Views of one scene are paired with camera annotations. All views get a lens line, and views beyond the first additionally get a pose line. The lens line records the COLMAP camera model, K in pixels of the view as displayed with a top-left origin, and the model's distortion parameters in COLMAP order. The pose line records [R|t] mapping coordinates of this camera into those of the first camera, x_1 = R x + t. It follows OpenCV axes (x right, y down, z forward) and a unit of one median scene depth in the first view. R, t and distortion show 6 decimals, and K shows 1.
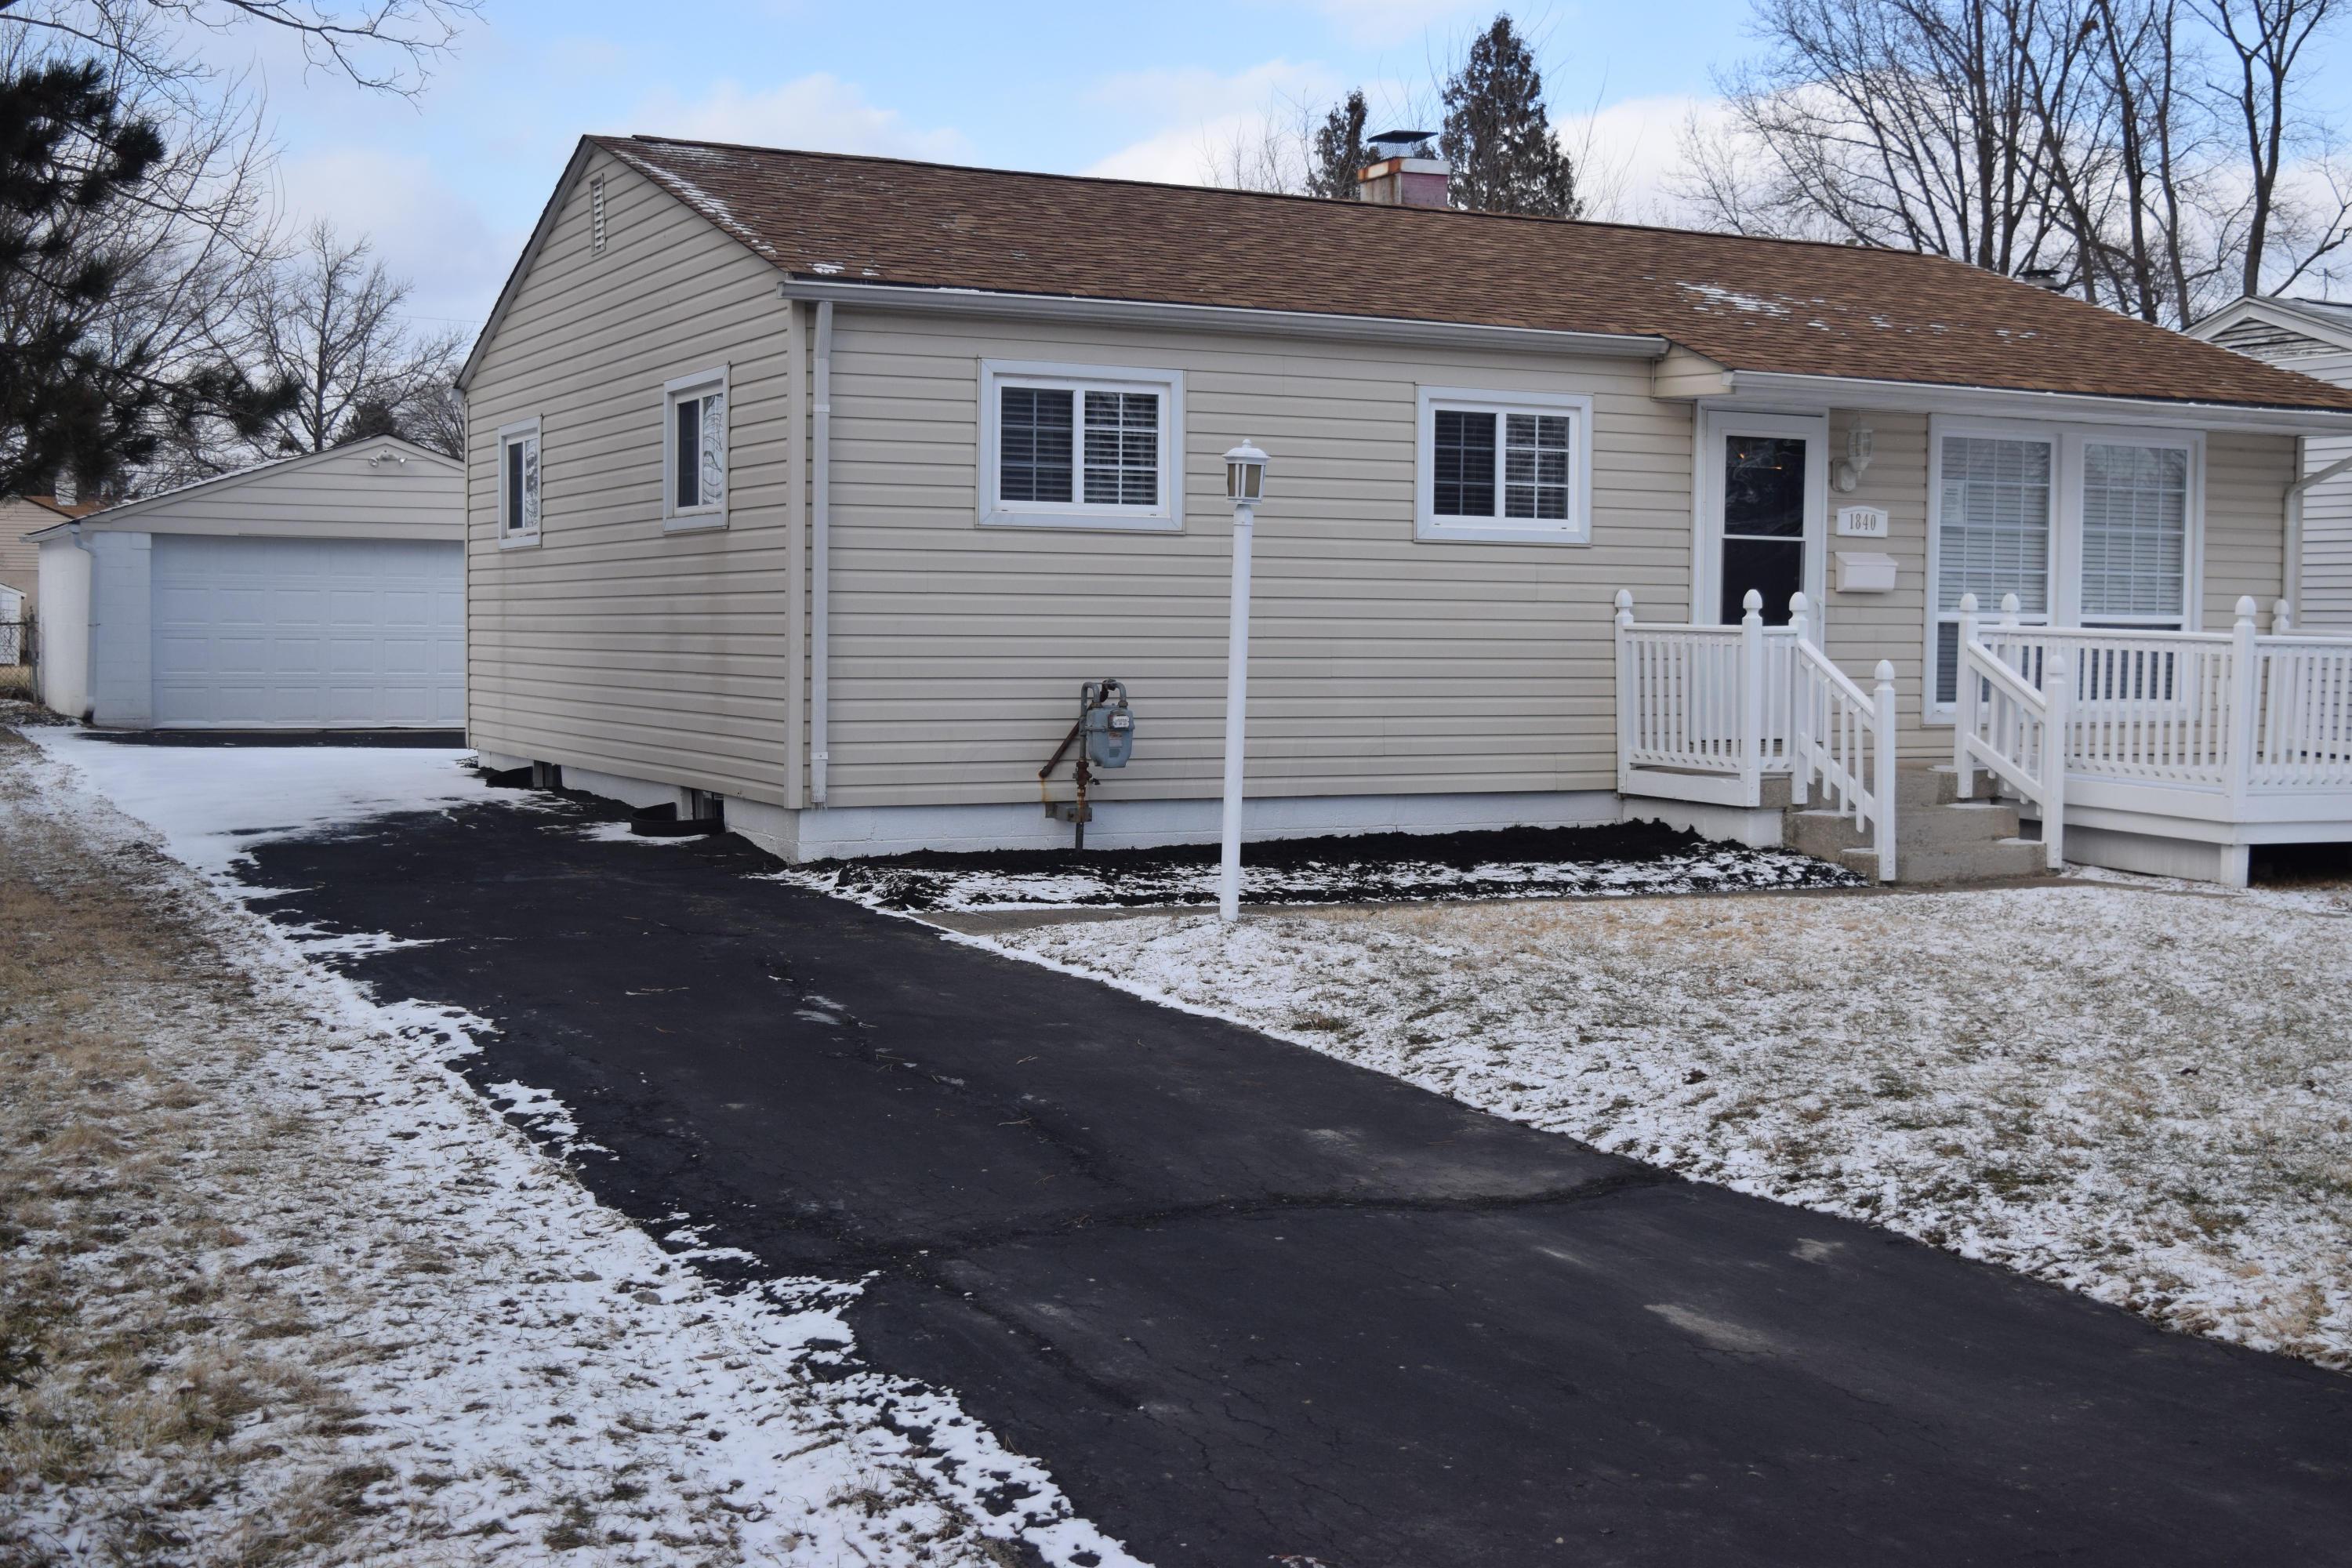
lens RADIAL K [[2789.9, 0, 1155.4], [0, 2789.9, 764.7], [0, 0, 1]] dist [-0.082504, 0.000000]
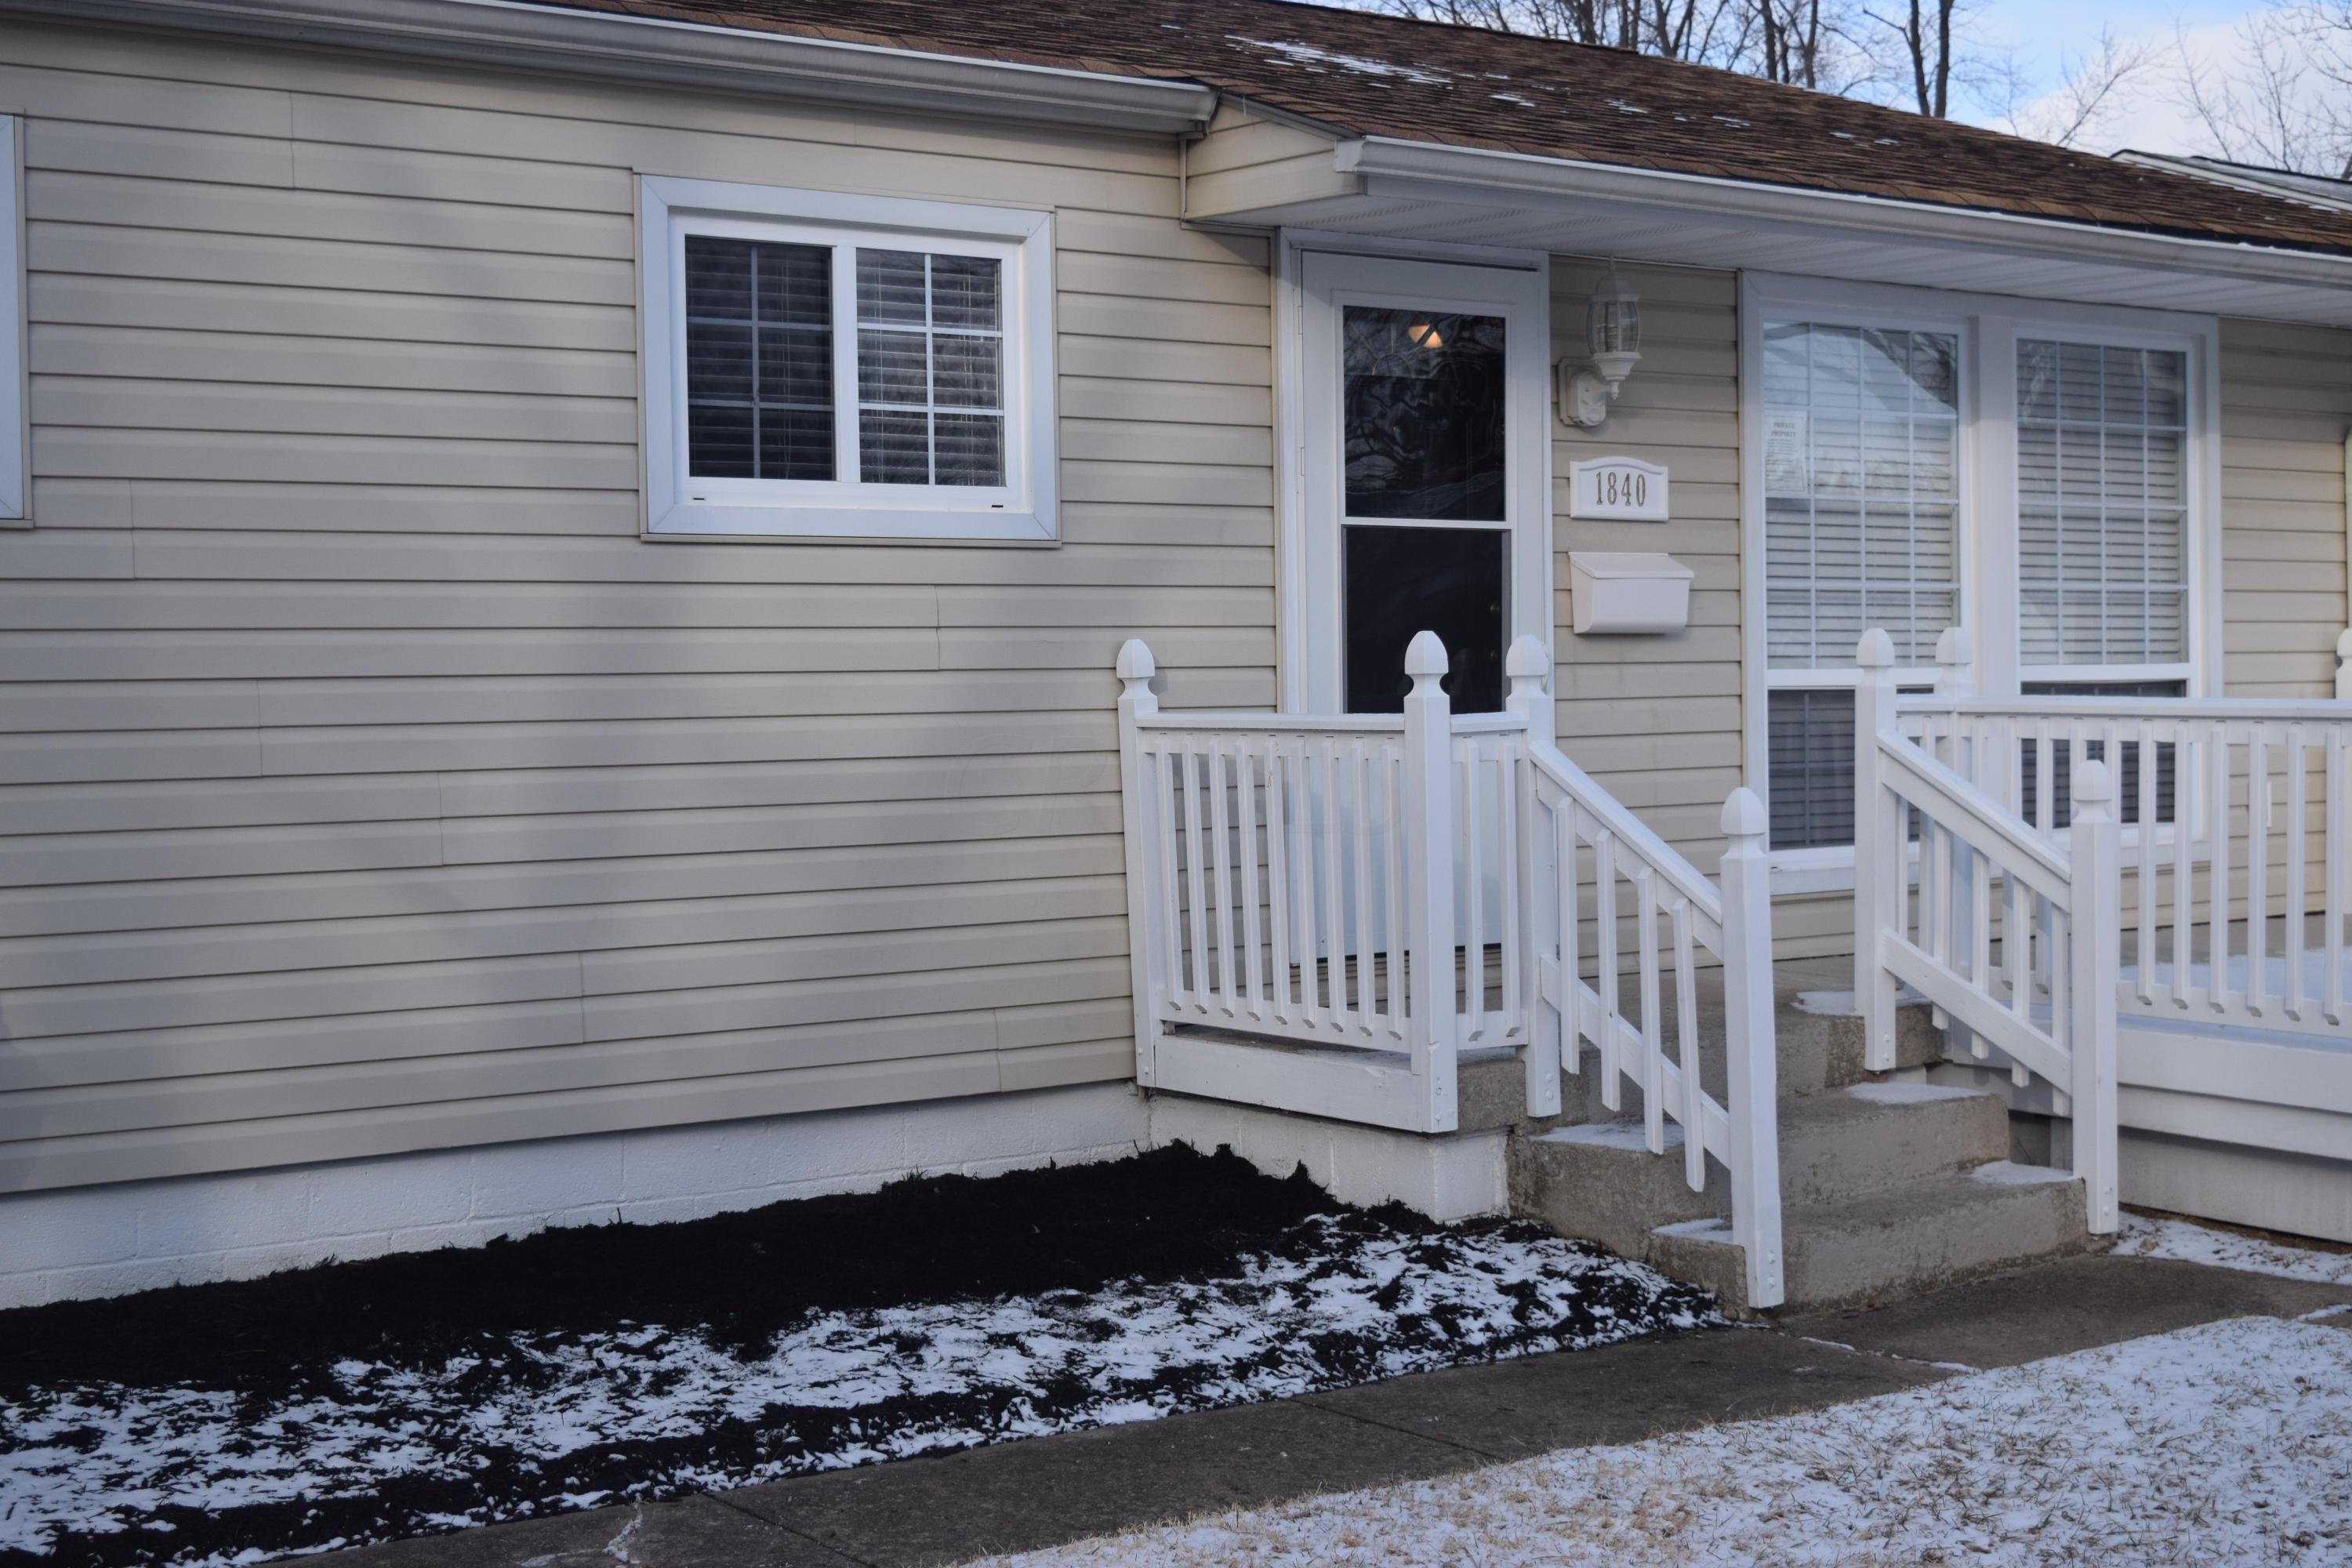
lens RADIAL K [[3244.1, 0, 1190.4], [0, 3244.1, 784.6], [0, 0, 1]] dist [-0.051348, 0.000000]
pose [[0.985153, -0.031796, 0.168706, 0.089007], [0.035790, 0.999145, -0.020683, -0.028583], [-0.167904, 0.026414, 0.985449, 0.486694]]
